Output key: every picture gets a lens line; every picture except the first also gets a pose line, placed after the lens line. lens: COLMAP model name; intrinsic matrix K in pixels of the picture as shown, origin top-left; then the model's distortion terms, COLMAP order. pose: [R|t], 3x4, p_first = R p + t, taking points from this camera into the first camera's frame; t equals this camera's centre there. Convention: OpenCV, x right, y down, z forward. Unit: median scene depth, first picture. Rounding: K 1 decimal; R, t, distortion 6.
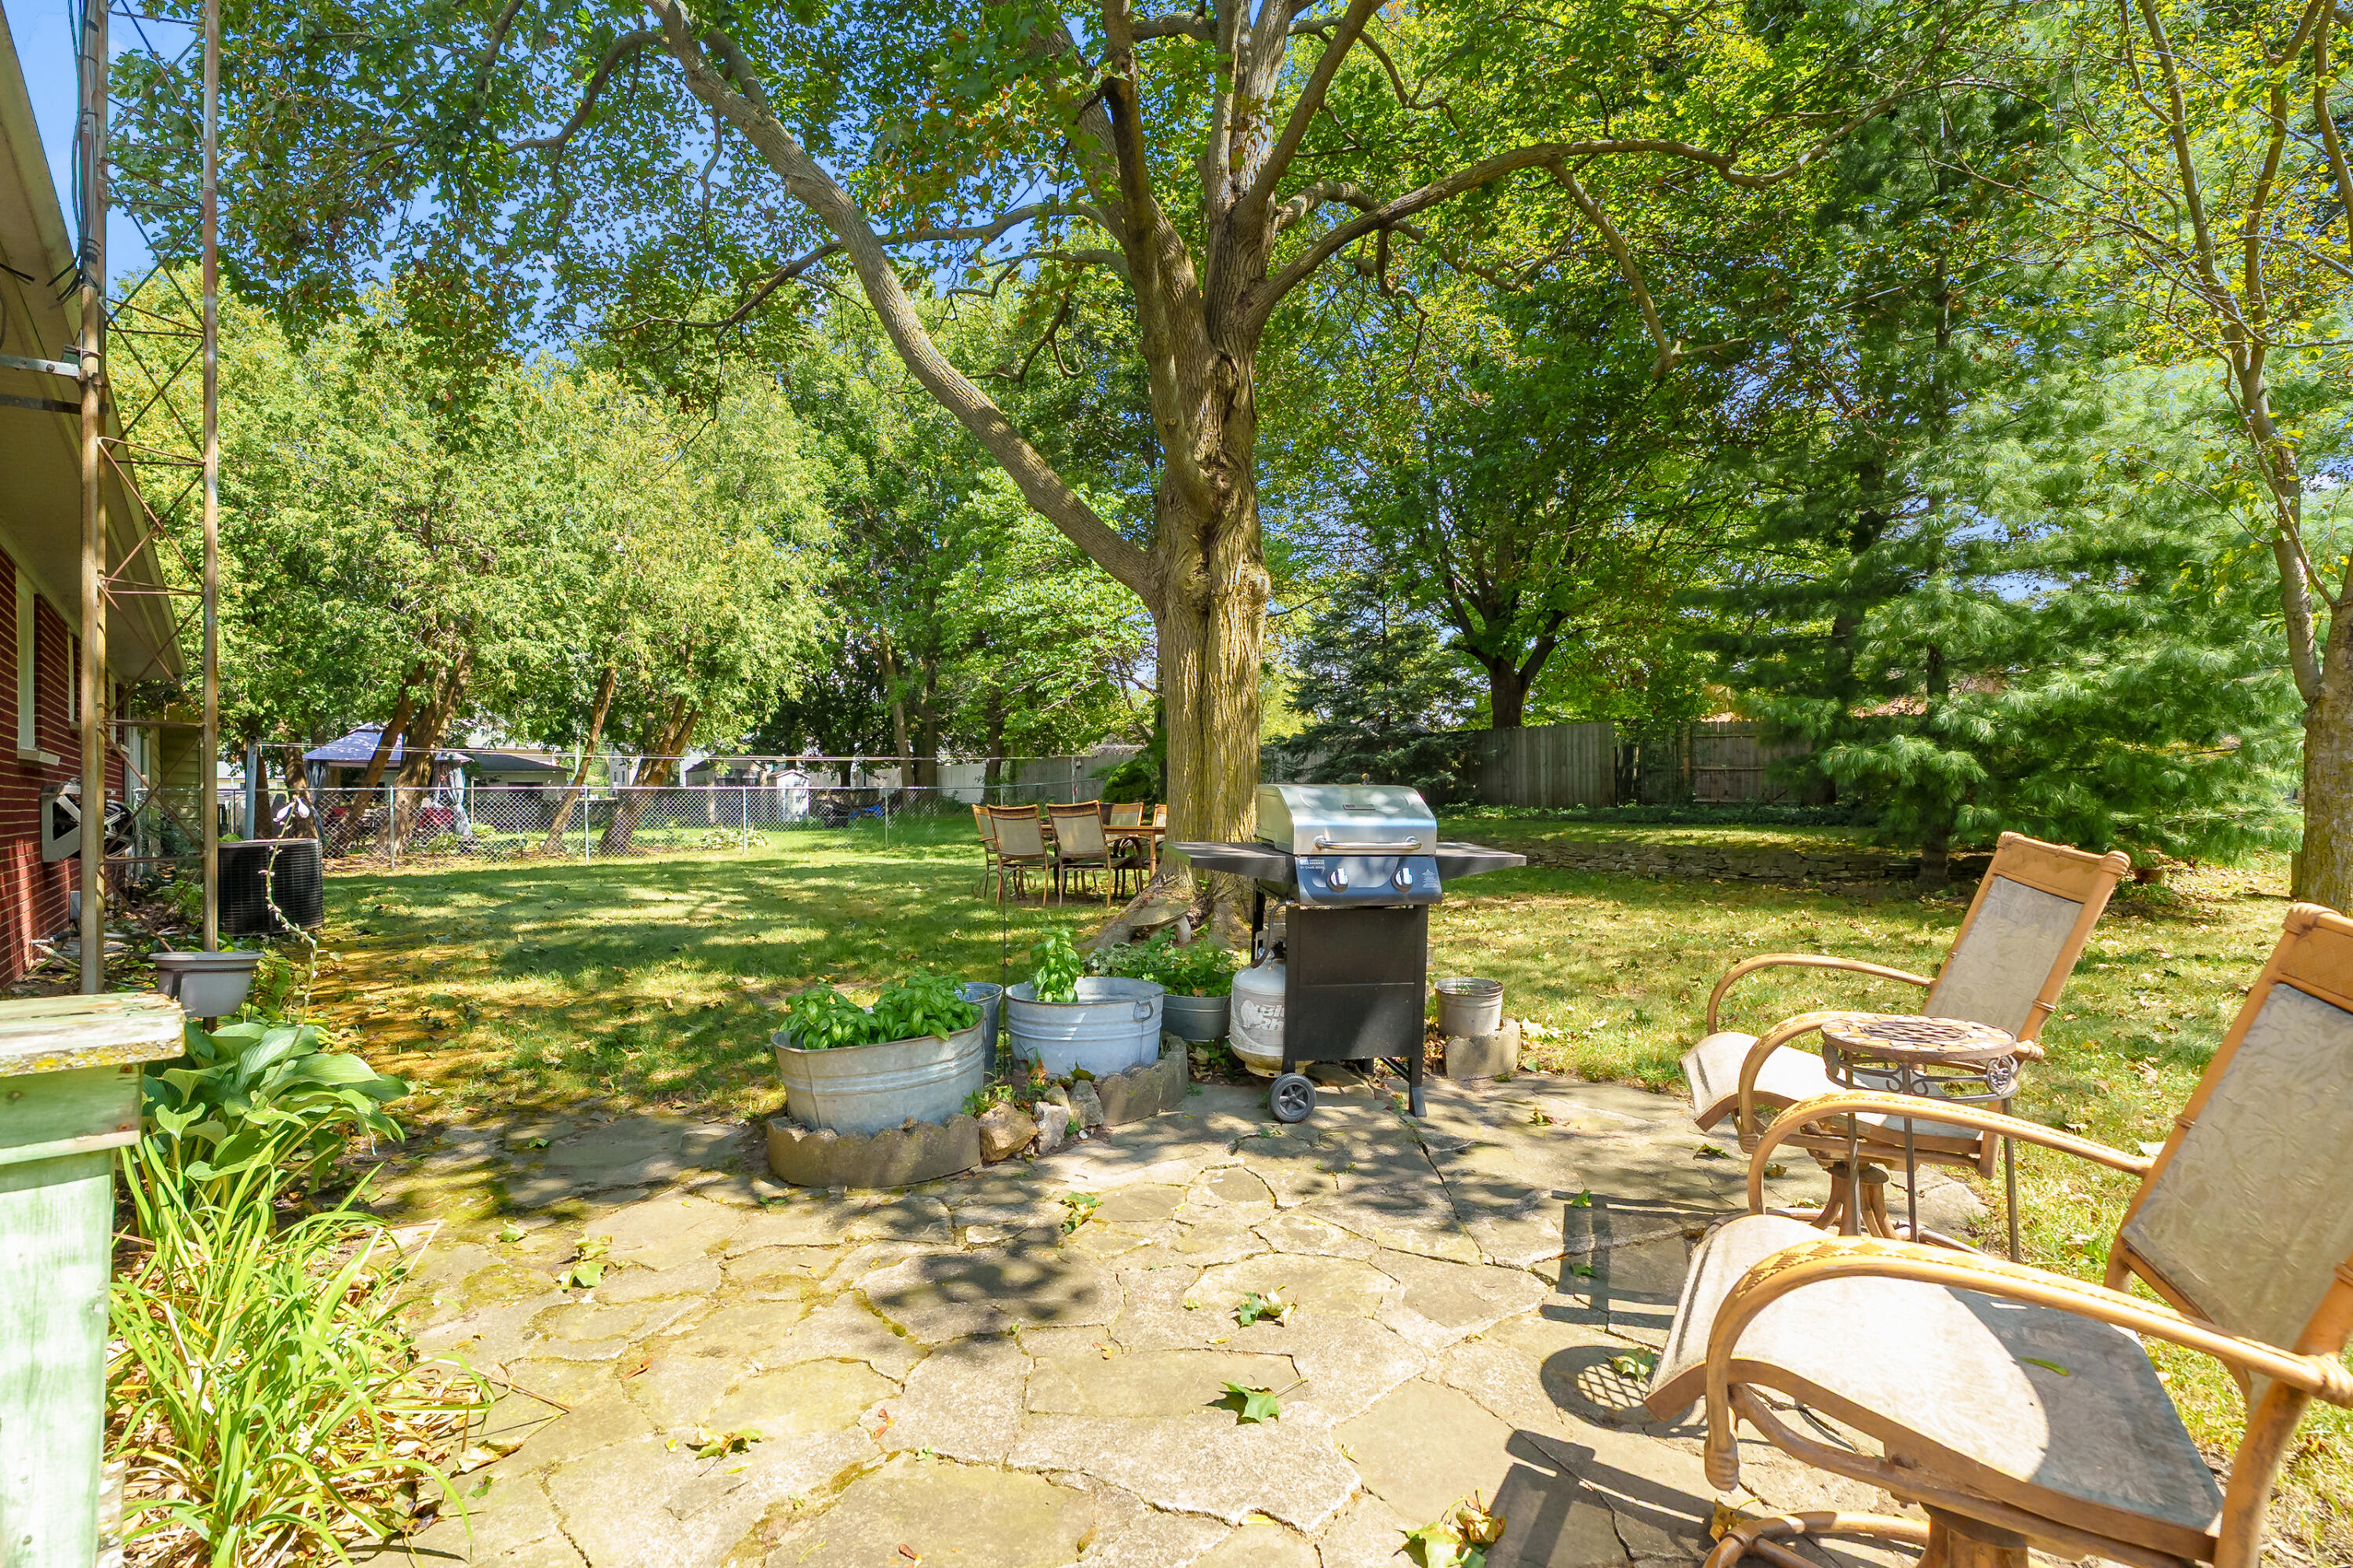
lens RADIAL K [[1068.2, 0, 1170.3], [0, 1068.2, 785.4], [0, 0, 1]] dist [-0.001650, -0.000149]
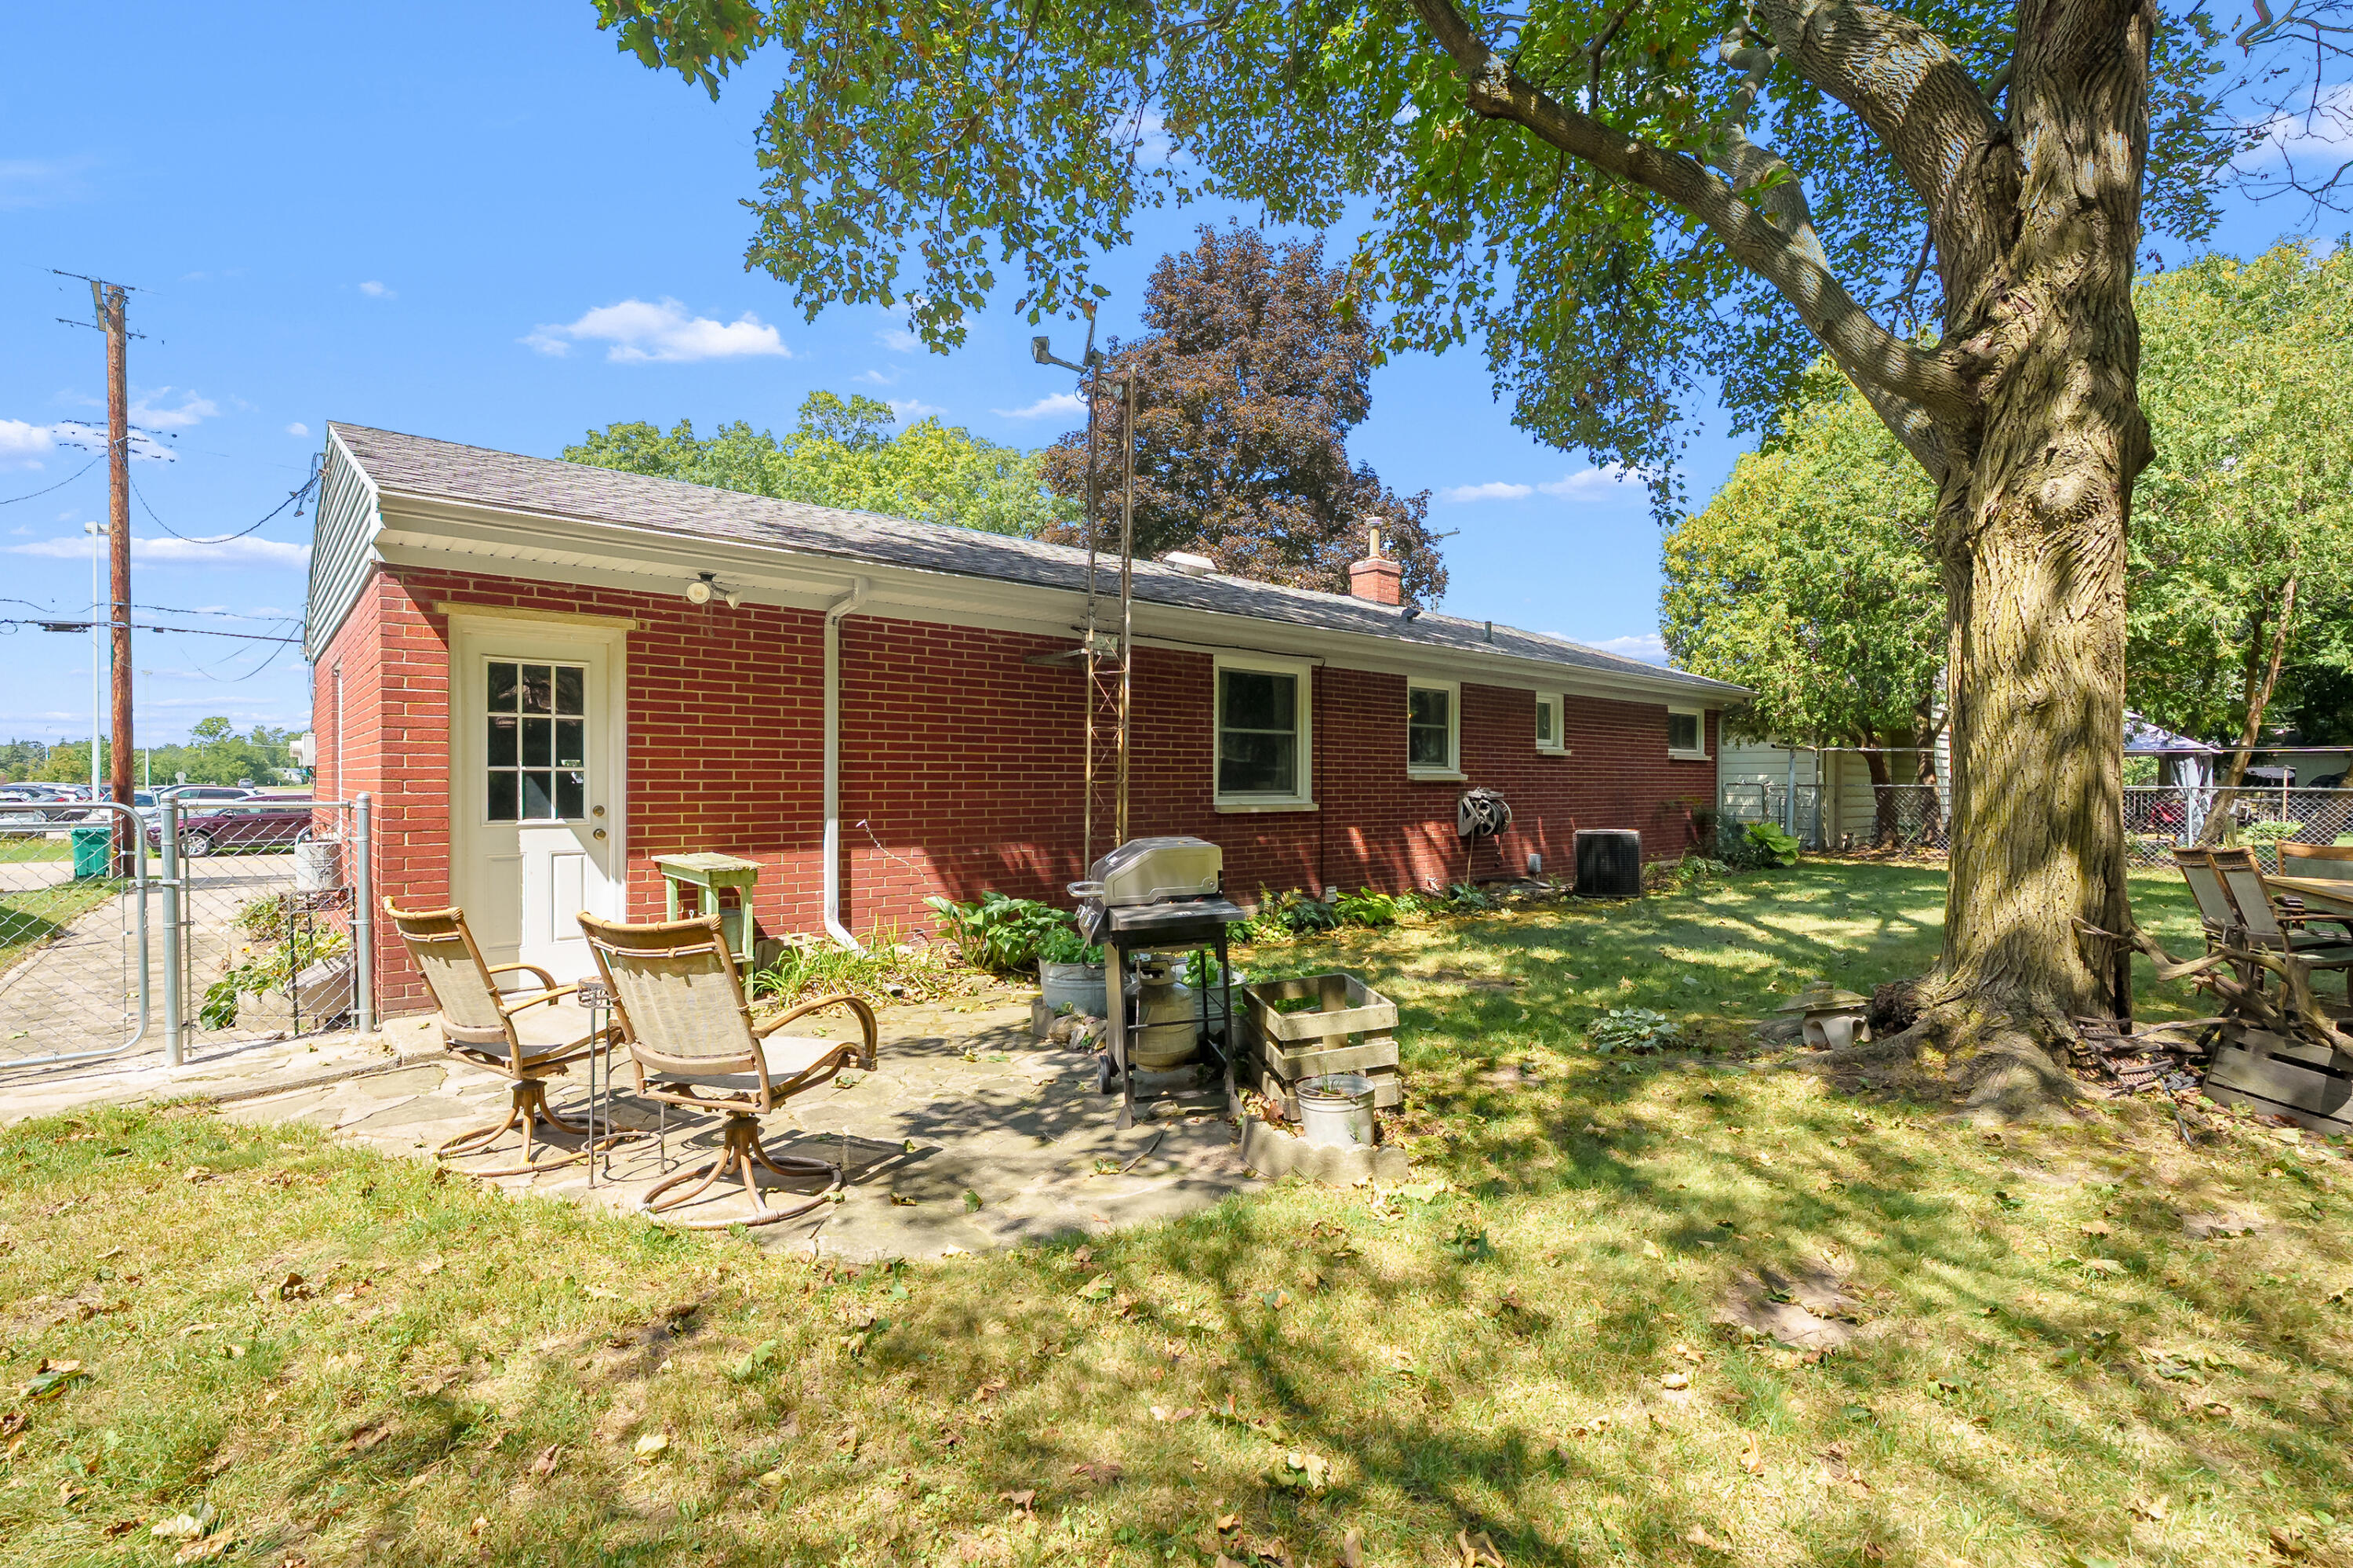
lens RADIAL K [[1068.2, 0, 1165.8], [0, 1068.2, 784.5], [0, 0, 1]] dist [-0.001650, -0.000149]
pose [[-0.022487, 0.016178, -0.999616, 1.598153], [0.007477, 0.999844, 0.016013, -0.100497], [0.999719, -0.007115, -0.022605, 1.226787]]
